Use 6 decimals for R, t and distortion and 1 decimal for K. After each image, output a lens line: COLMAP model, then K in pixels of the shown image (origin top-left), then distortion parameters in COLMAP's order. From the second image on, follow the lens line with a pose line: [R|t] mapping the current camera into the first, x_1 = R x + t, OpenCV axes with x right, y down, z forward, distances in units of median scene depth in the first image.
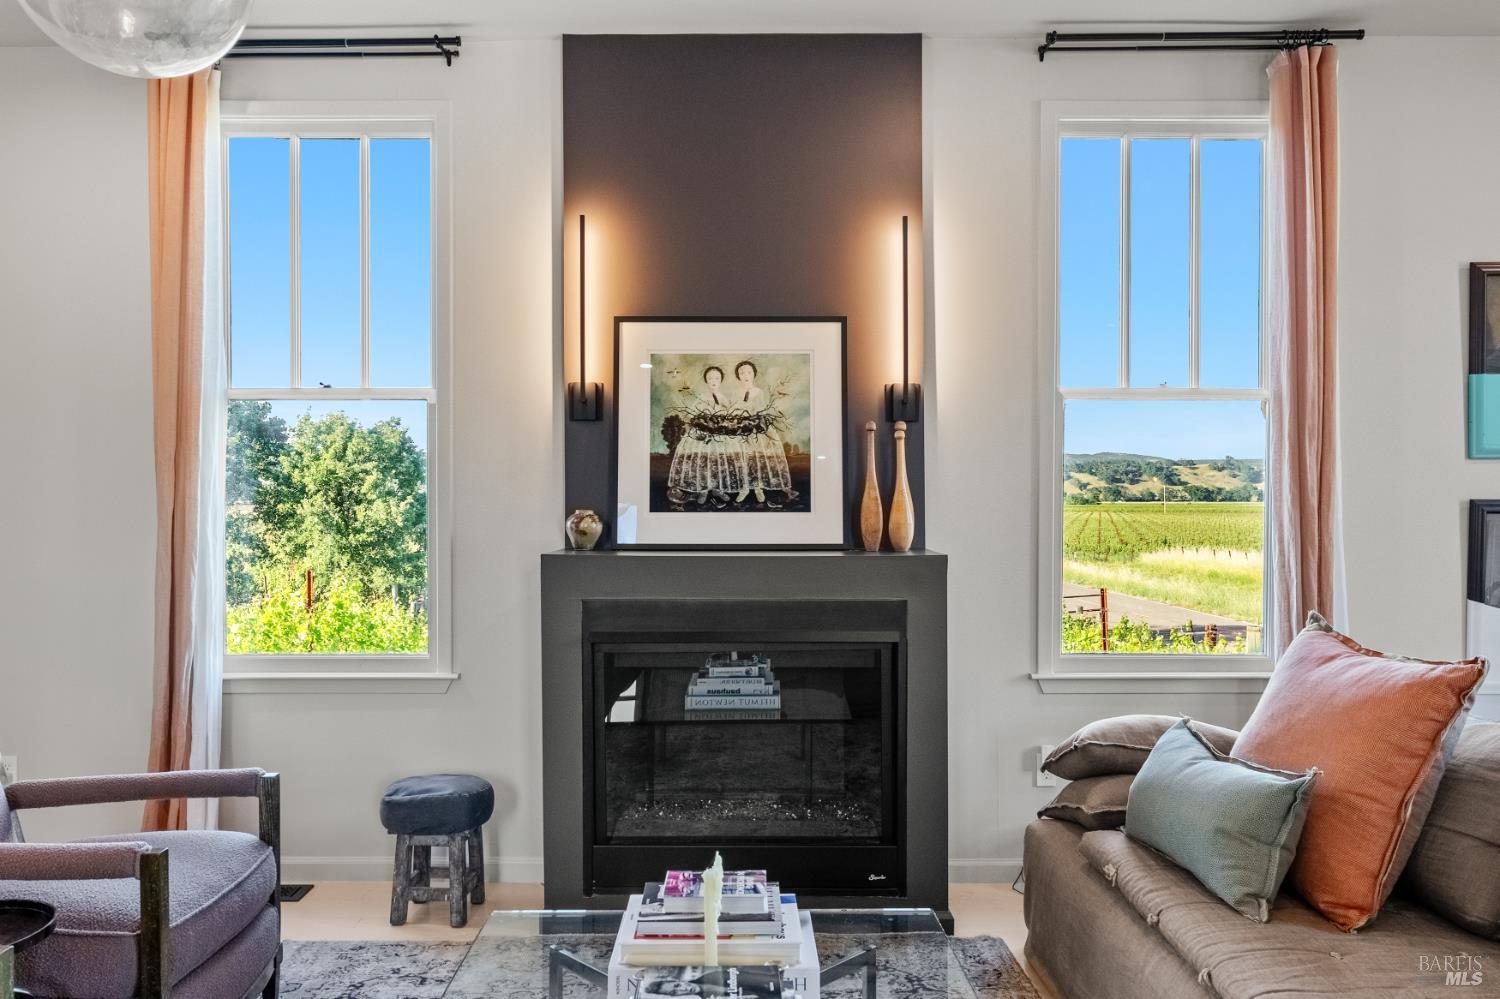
lens RADIAL K [[1139.3, 0, 750.0], [0, 1139.3, 499.5], [0, 0, 1]] dist [0.005581, 0.000874]
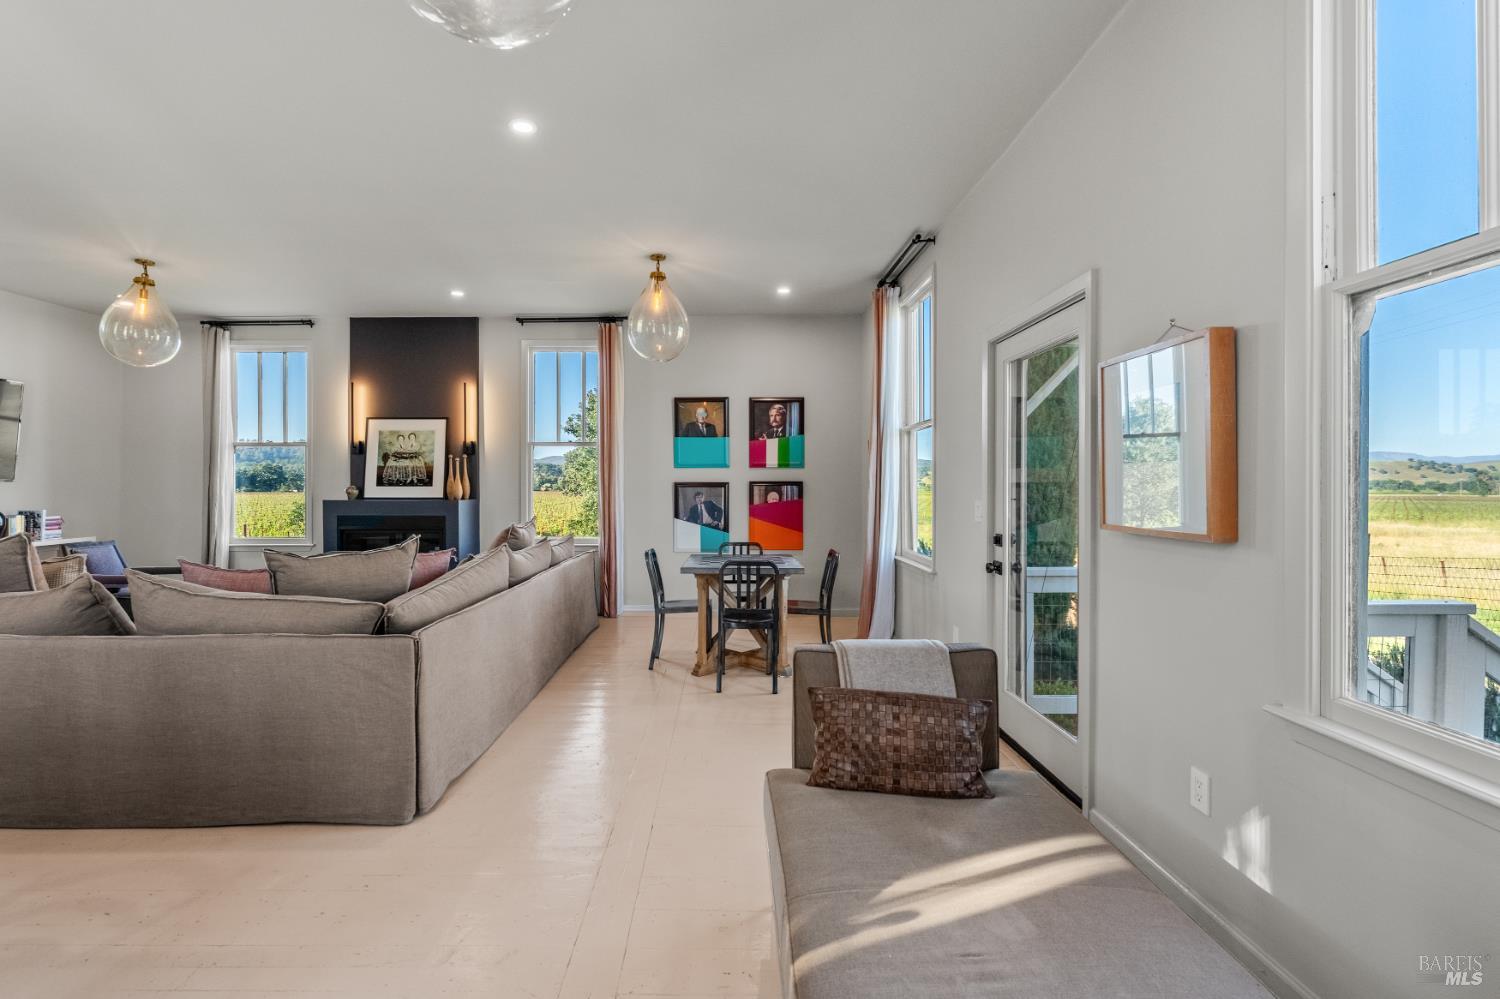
lens RADIAL K [[648.8, 0, 749.1], [0, 648.8, 484.8], [0, 0, 1]] dist [-0.000447, 0.000075]
pose [[0.999932, -0.001380, -0.011622, 0.854316], [0.001179, 0.999850, -0.017261, 0.035709], [0.011644, 0.017247, 0.999783, -0.601810]]
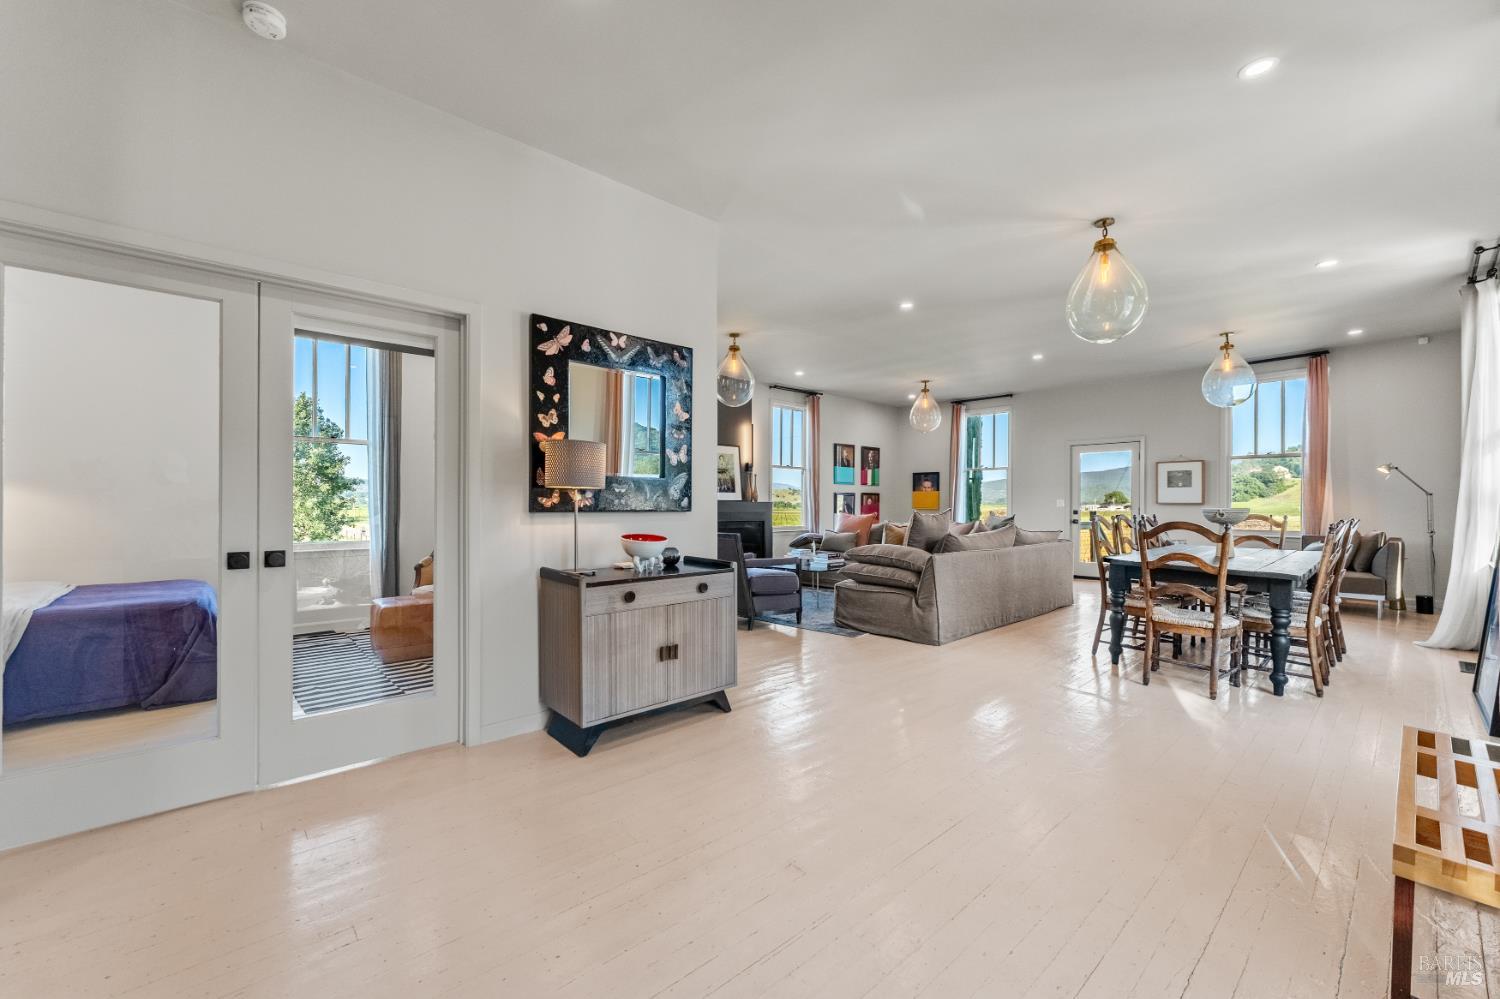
lens RADIAL K [[604.2, 0, 750.0], [0, 604.2, 499.5], [0, 0, 1]] dist [0.000437, 0.000005]
pose [[0.744895, 0.007545, 0.667139, -1.362407], [0.008120, 0.999759, -0.020372, 0.080836], [-0.667133, 0.020592, 0.744654, -0.665049]]
